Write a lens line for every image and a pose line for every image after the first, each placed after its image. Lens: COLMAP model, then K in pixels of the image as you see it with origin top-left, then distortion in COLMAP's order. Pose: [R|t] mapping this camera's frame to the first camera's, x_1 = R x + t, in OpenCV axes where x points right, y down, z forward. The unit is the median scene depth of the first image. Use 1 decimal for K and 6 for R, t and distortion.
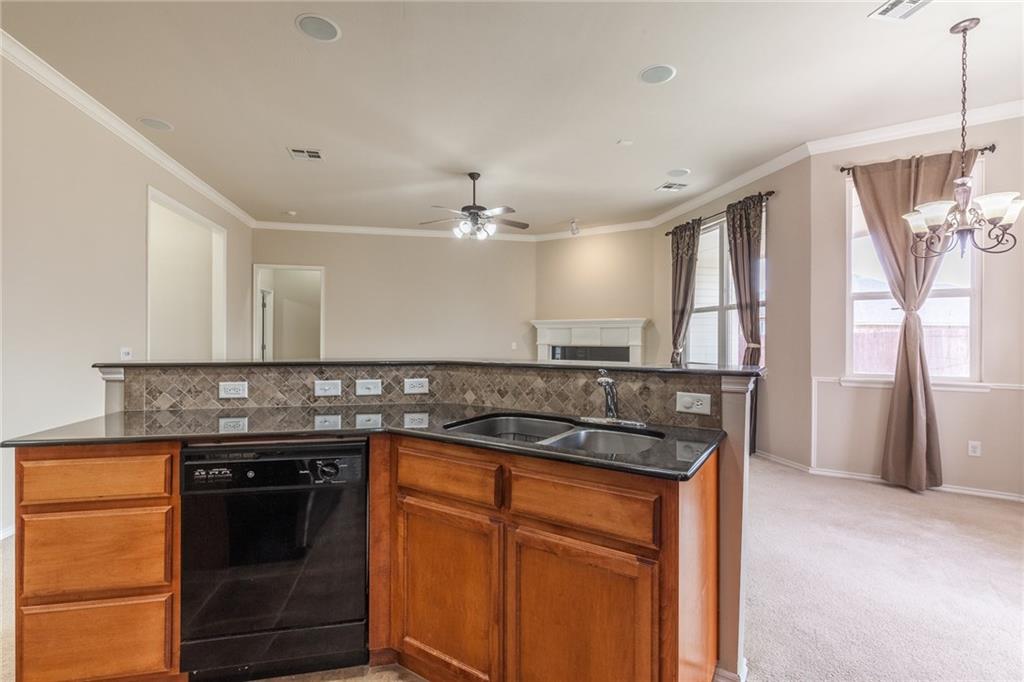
lens RADIAL K [[460.5, 0, 506.7], [0, 460.5, 337.9], [0, 0, 1]] dist [0.008132, -0.001191]
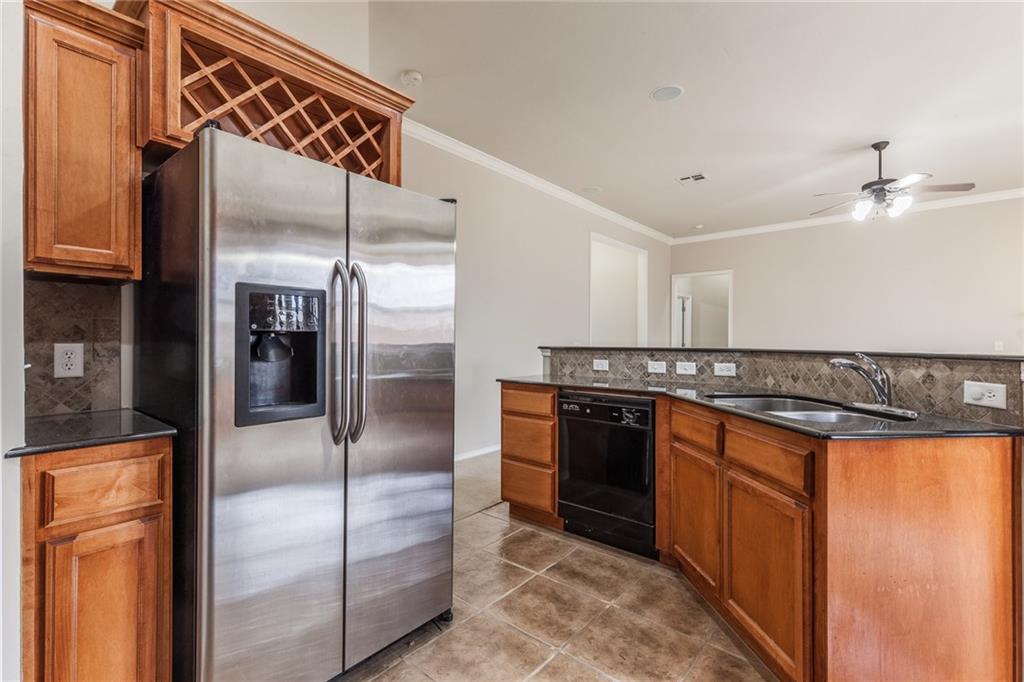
lens RADIAL K [[460.5, 0, 505.7], [0, 460.5, 336.9], [0, 0, 1]] dist [0.008132, -0.001191]
pose [[0.604269, -0.007632, -0.796744, 0.414885], [-0.000953, 0.999946, -0.010301, 0.033751], [0.796780, 0.006984, 0.604230, -0.166752]]
